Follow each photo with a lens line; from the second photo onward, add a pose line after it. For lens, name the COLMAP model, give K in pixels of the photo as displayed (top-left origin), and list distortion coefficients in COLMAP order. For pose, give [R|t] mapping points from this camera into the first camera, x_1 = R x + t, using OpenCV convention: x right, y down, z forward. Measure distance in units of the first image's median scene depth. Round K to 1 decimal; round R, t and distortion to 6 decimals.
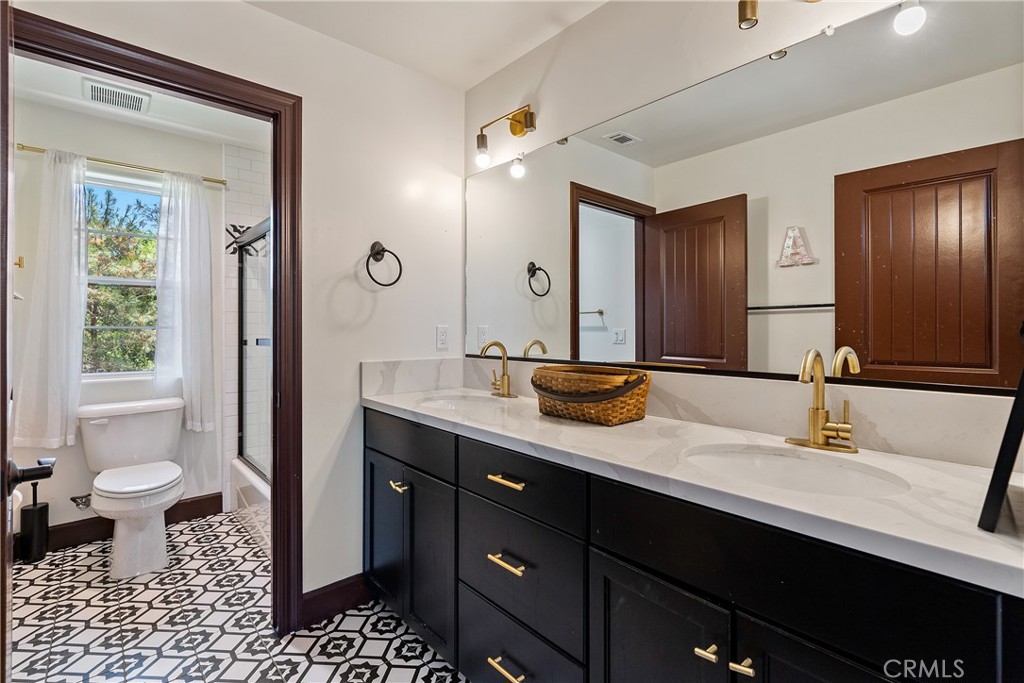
lens RADIAL K [[467.6, 0, 516.3], [0, 467.6, 332.3], [0, 0, 1]] dist [-0.011962, -0.000171]
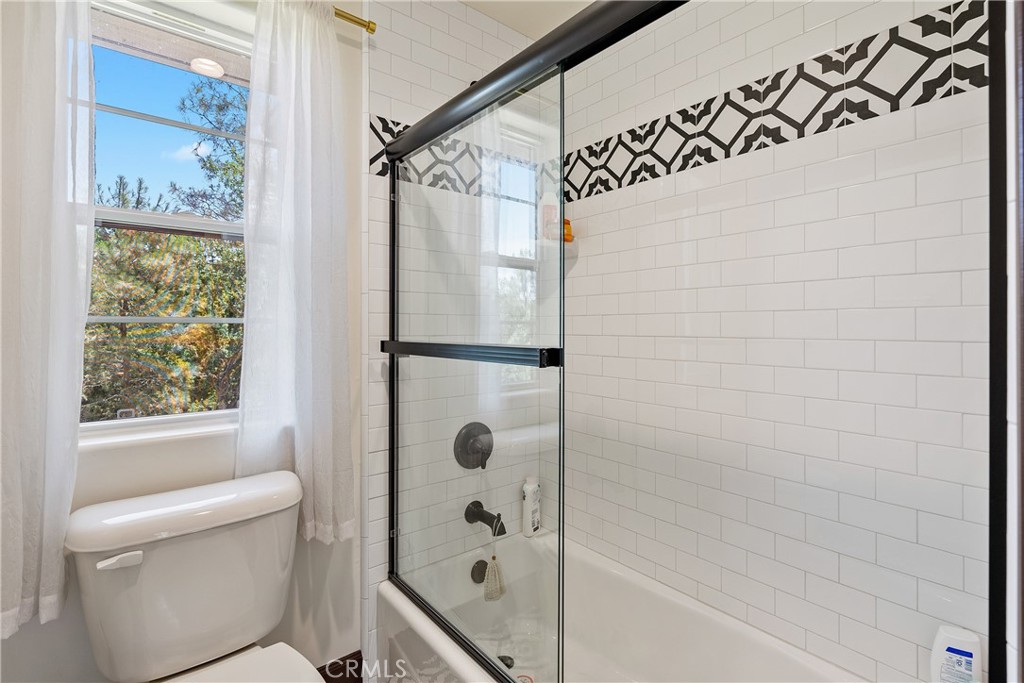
lens RADIAL K [[467.6, 0, 507.6], [0, 467.6, 338.7], [0, 0, 1]] dist [-0.011962, -0.000171]
pose [[0.998637, 0.013303, -0.050472, -0.439880], [-0.012877, 0.999879, 0.008746, 0.002748], [0.050582, -0.008084, 0.998687, 0.495689]]
